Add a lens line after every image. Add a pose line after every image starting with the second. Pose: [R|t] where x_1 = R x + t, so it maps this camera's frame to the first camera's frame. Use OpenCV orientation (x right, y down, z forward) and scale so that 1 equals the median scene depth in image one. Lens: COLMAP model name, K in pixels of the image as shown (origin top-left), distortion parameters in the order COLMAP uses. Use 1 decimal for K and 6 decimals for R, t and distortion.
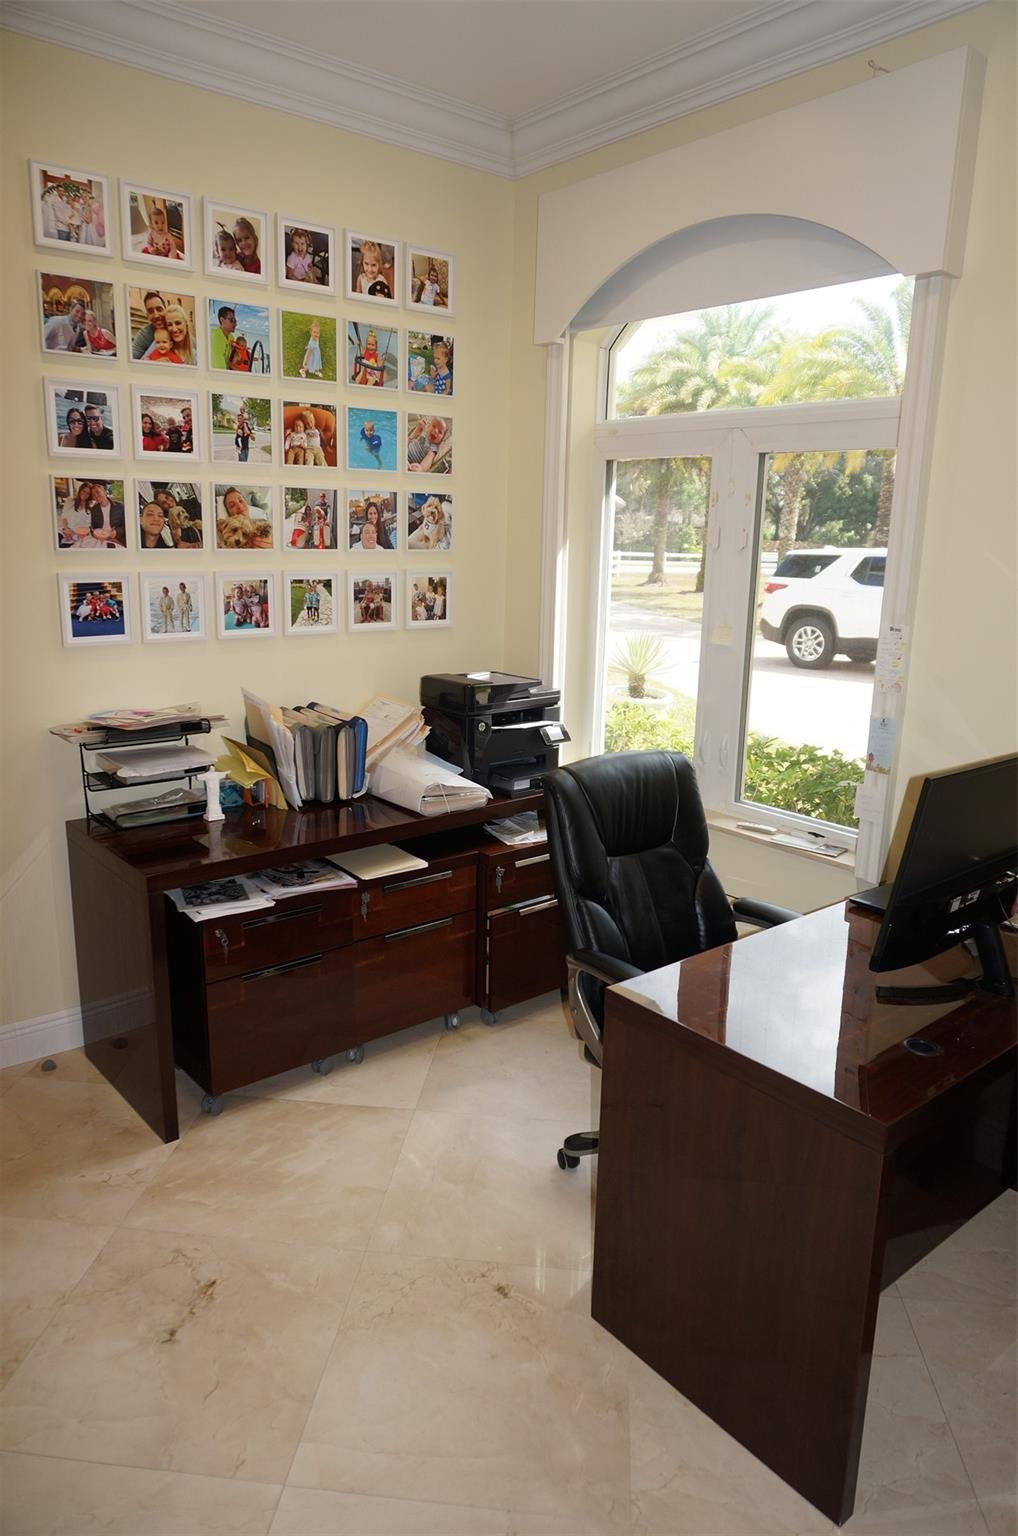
lens RADIAL K [[1021.7, 0, 509.0], [0, 1021.7, 768.0], [0, 0, 1]] dist [-0.052011, 0.035210]
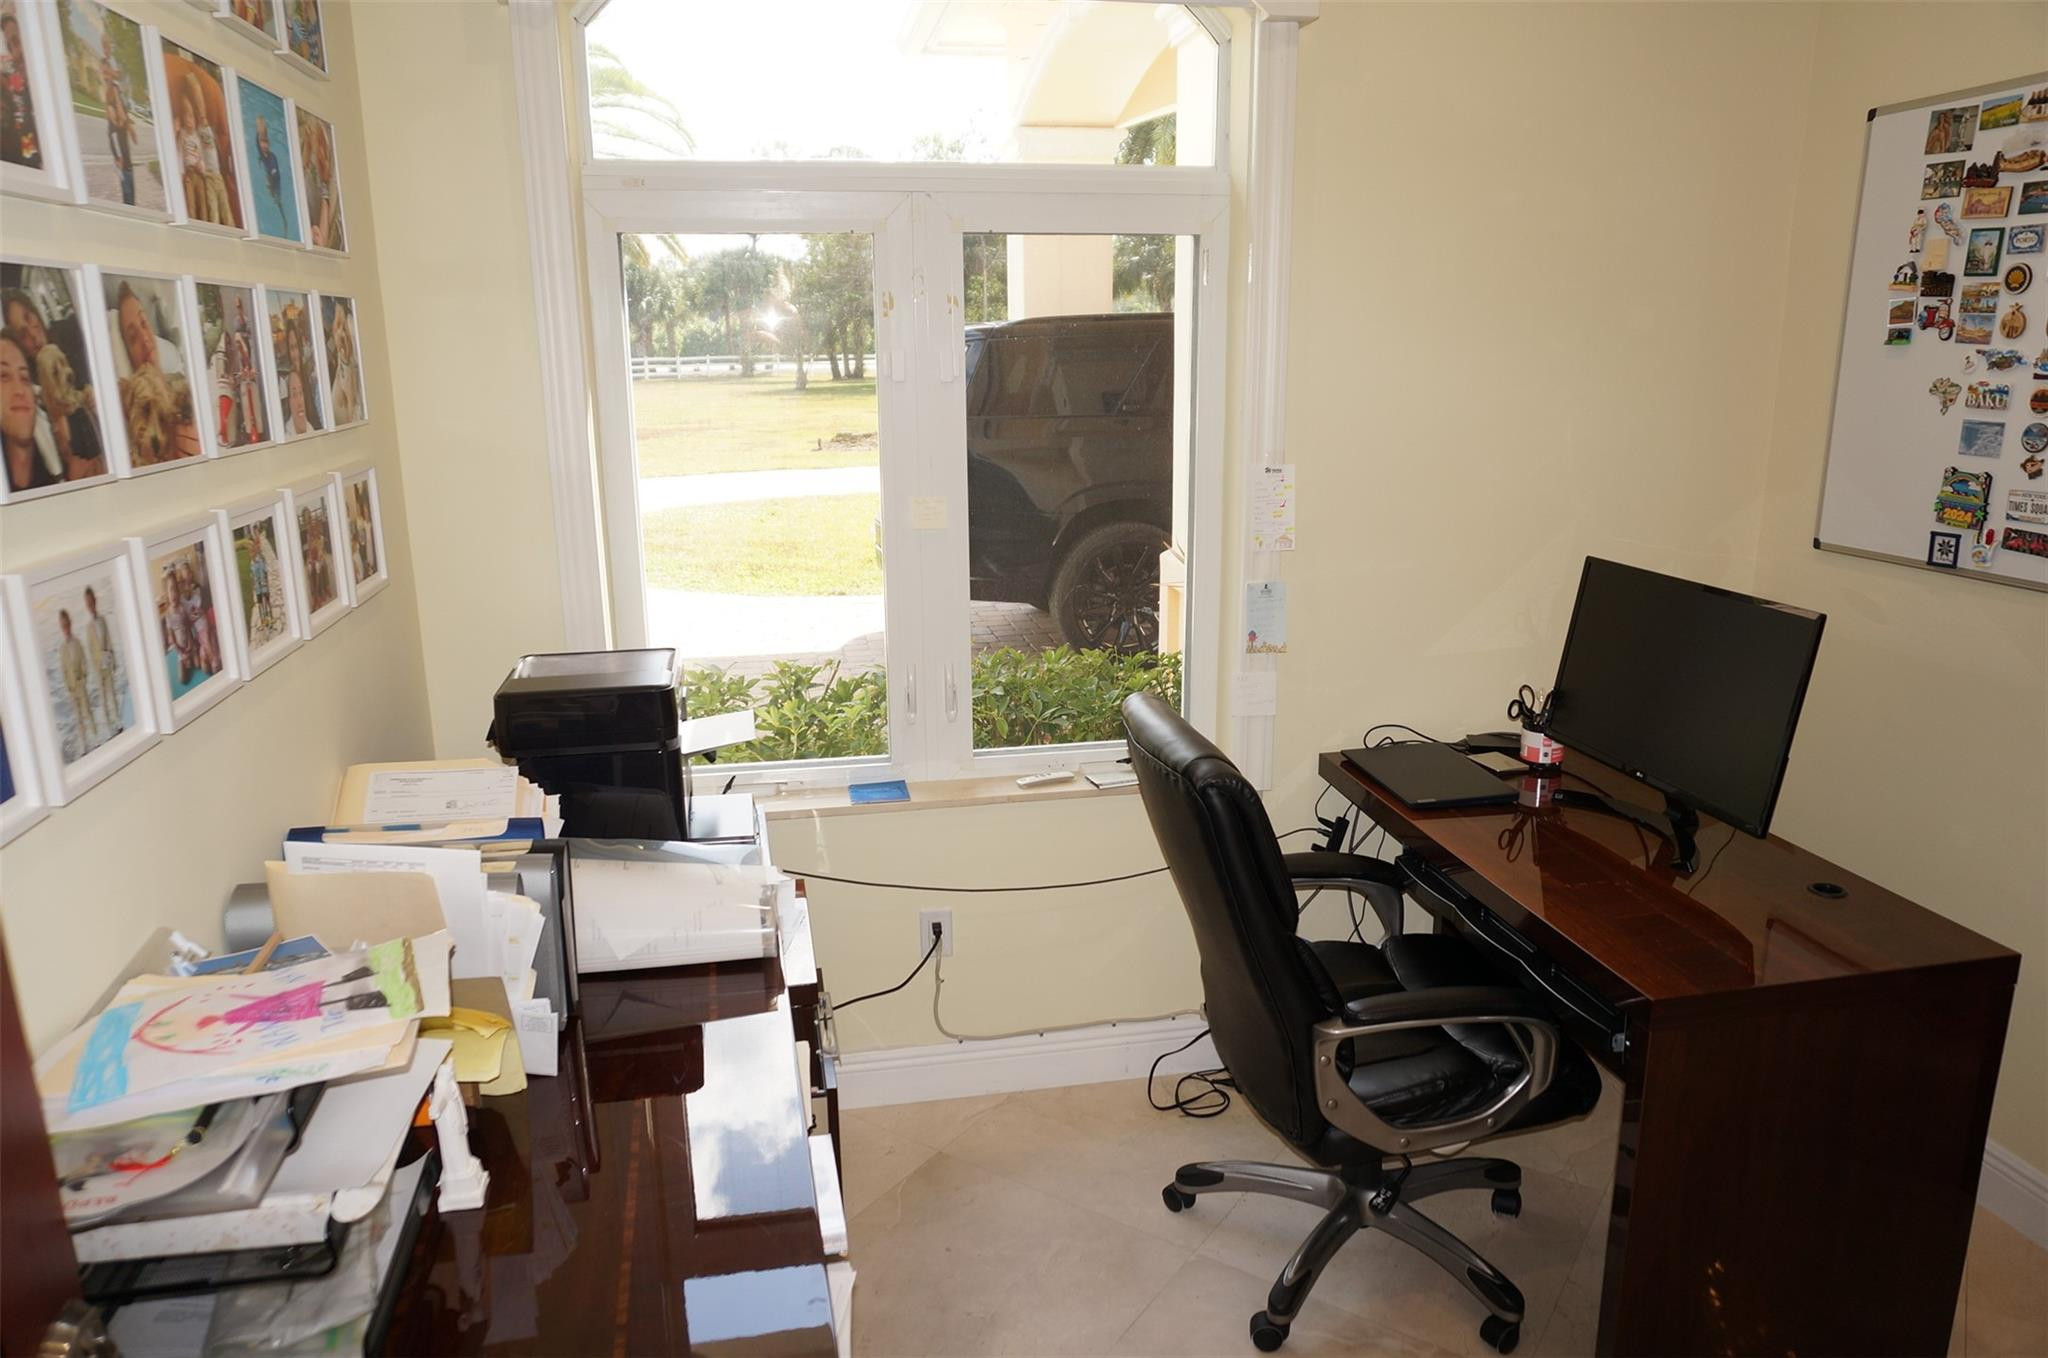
lens RADIAL K [[1362.3, 0, 1022.0], [0, 1362.3, 678.5], [0, 0, 1]] dist [-0.052011, 0.035210]
pose [[0.477133, -0.241280, 0.845061, -0.521381], [0.219766, 0.963781, 0.151094, -0.148690], [-0.850910, 0.113624, 0.512876, 0.523803]]
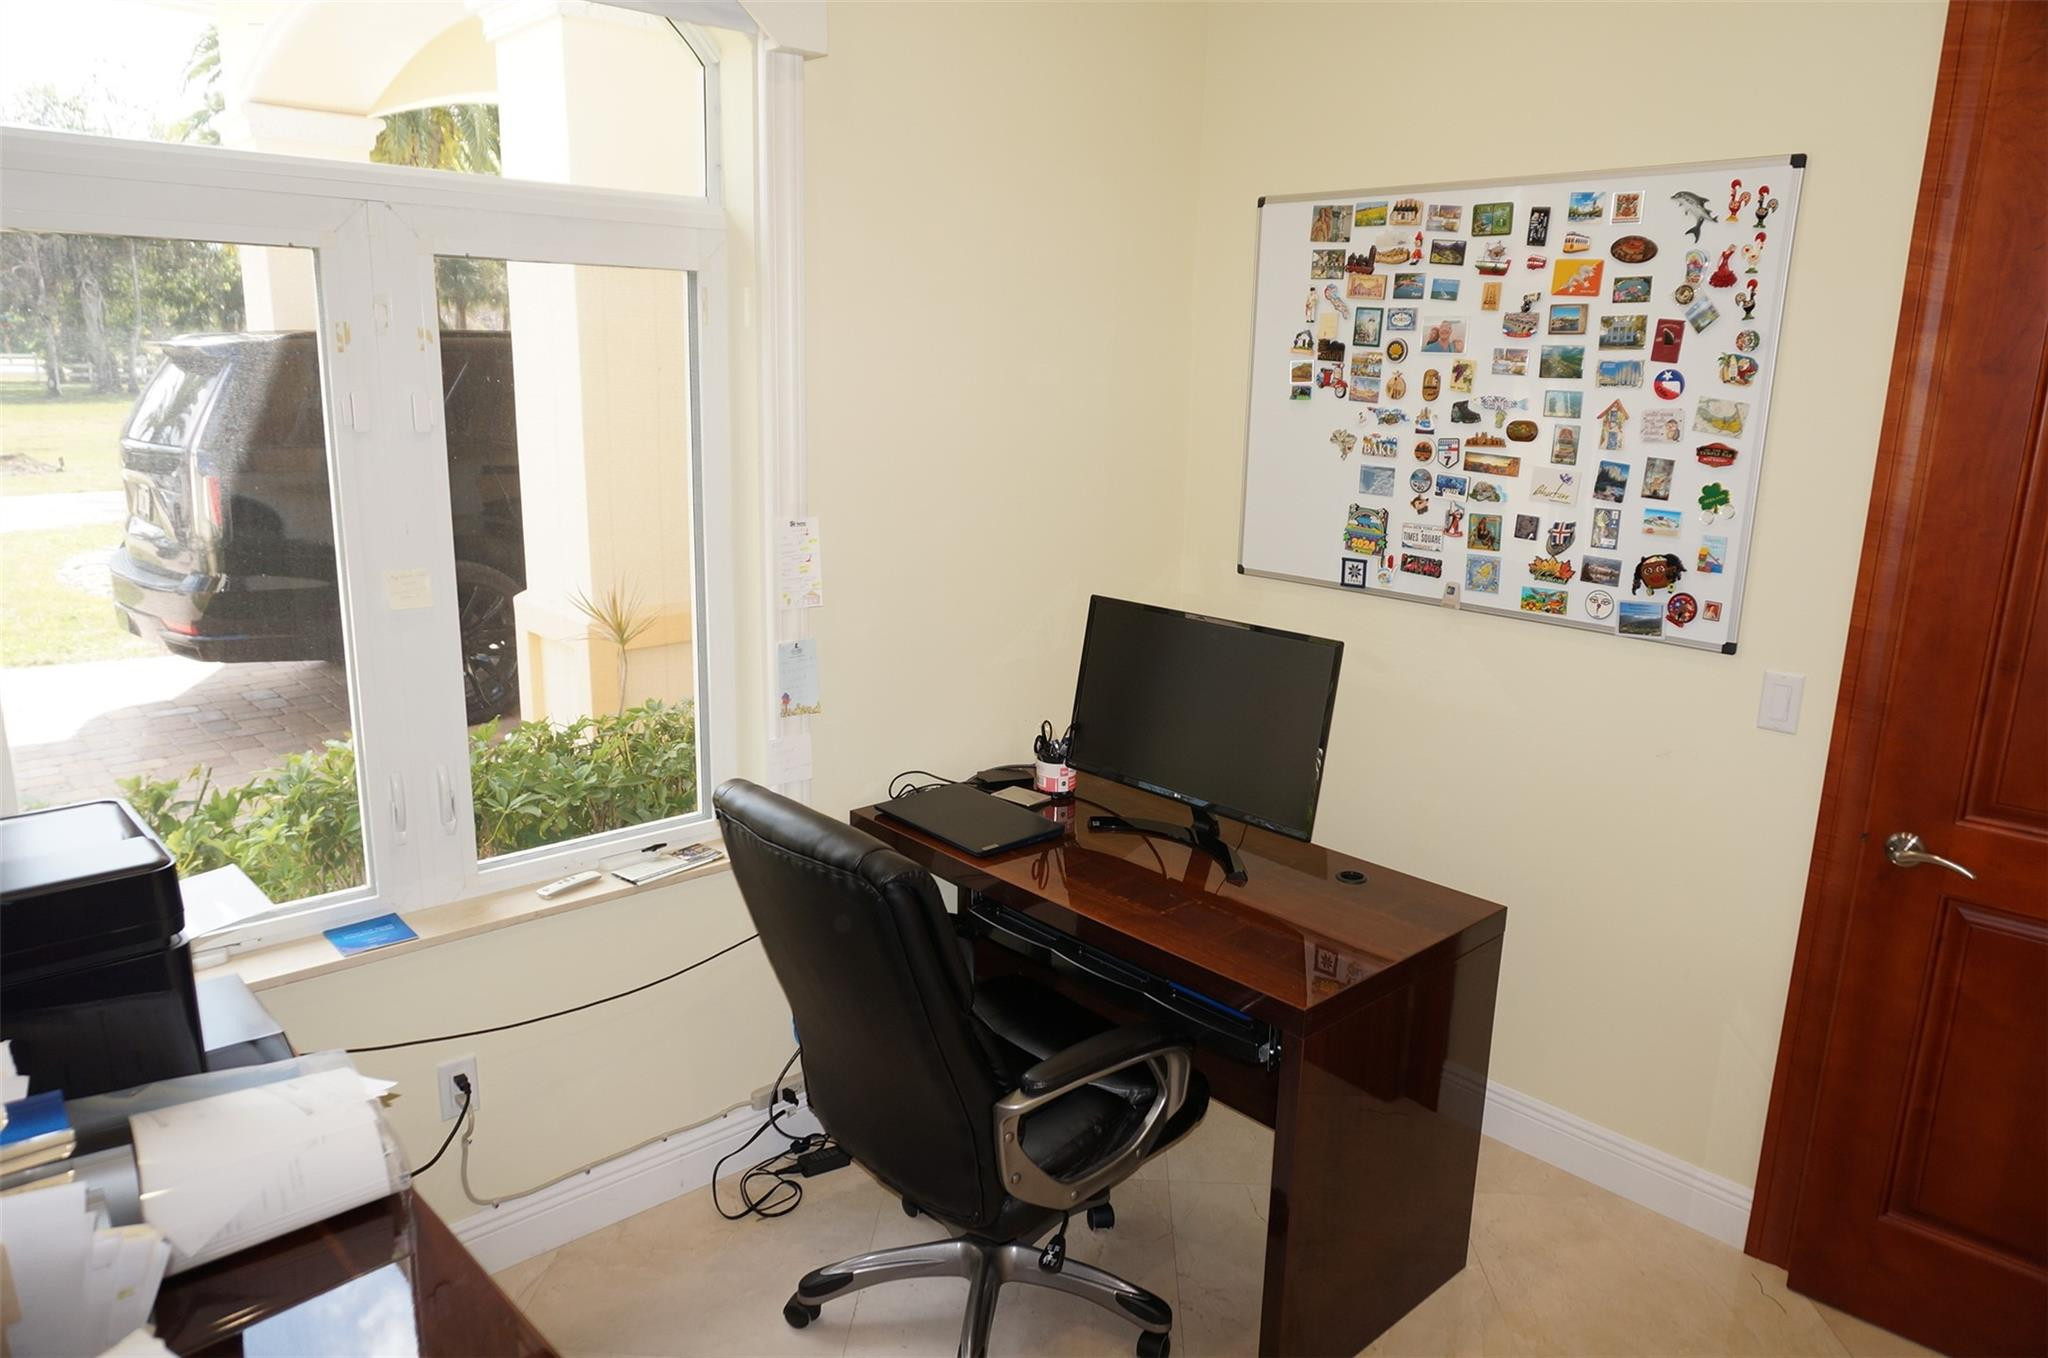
lens RADIAL K [[1362.3, 0, 1022.0], [0, 1362.3, 678.5], [0, 0, 1]] dist [-0.052011, 0.035210]
pose [[-0.051090, -0.255566, 0.965441, -0.506909], [0.200620, 0.944371, 0.260605, -0.208903], [-0.978336, 0.207001, 0.003024, 0.698826]]
